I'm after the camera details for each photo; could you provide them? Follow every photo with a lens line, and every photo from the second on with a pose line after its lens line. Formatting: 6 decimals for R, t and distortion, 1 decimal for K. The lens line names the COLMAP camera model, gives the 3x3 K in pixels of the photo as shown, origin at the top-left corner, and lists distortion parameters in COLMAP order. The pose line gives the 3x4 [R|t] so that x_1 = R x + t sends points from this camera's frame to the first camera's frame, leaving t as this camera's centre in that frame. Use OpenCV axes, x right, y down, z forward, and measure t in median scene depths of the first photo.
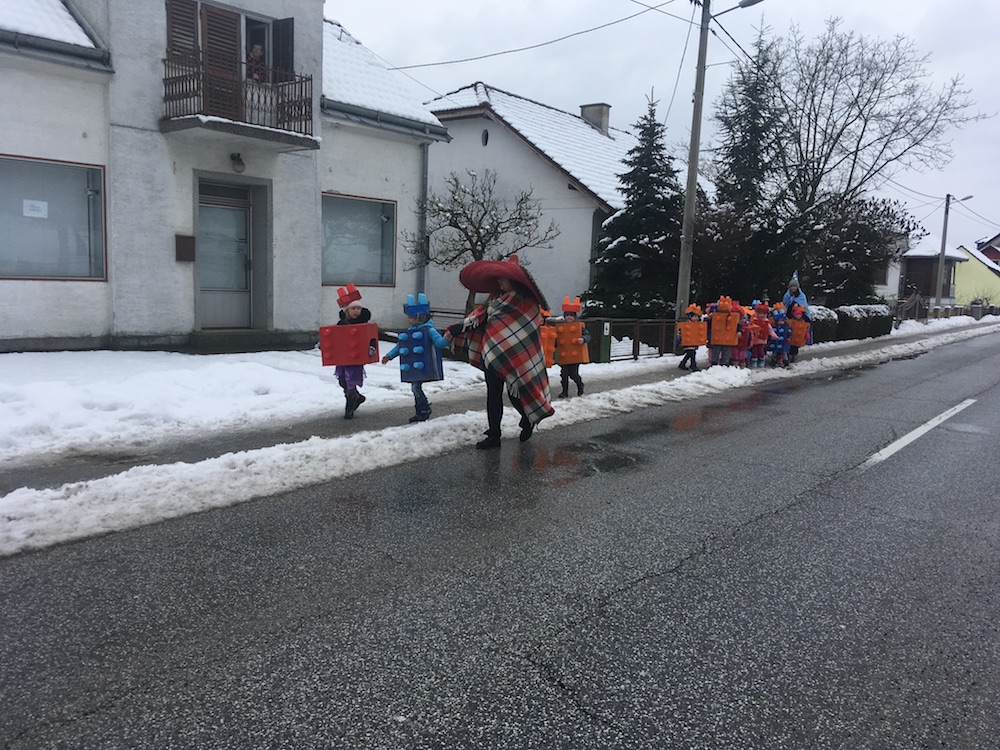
lens RADIAL K [[836.8, 0, 505.5], [0, 836.8, 380.9], [0, 0, 1]] dist [0.123254, -0.186687]
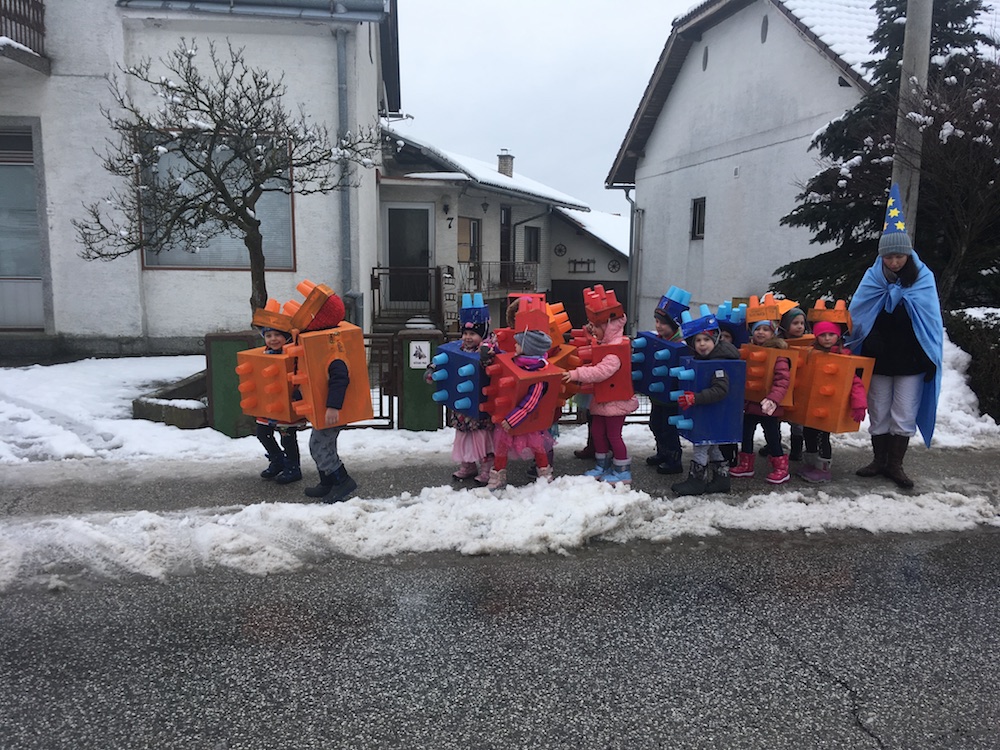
lens RADIAL K [[855.3, 0, 500.0], [0, 855.3, 375.0], [0, 0, 1]] dist [0.119736, -0.204945]
pose [[0.732685, 0.062197, -0.677720, 0.351076], [-0.069113, 0.997467, 0.016824, -0.047002], [0.677050, 0.034513, 0.735128, 0.530328]]
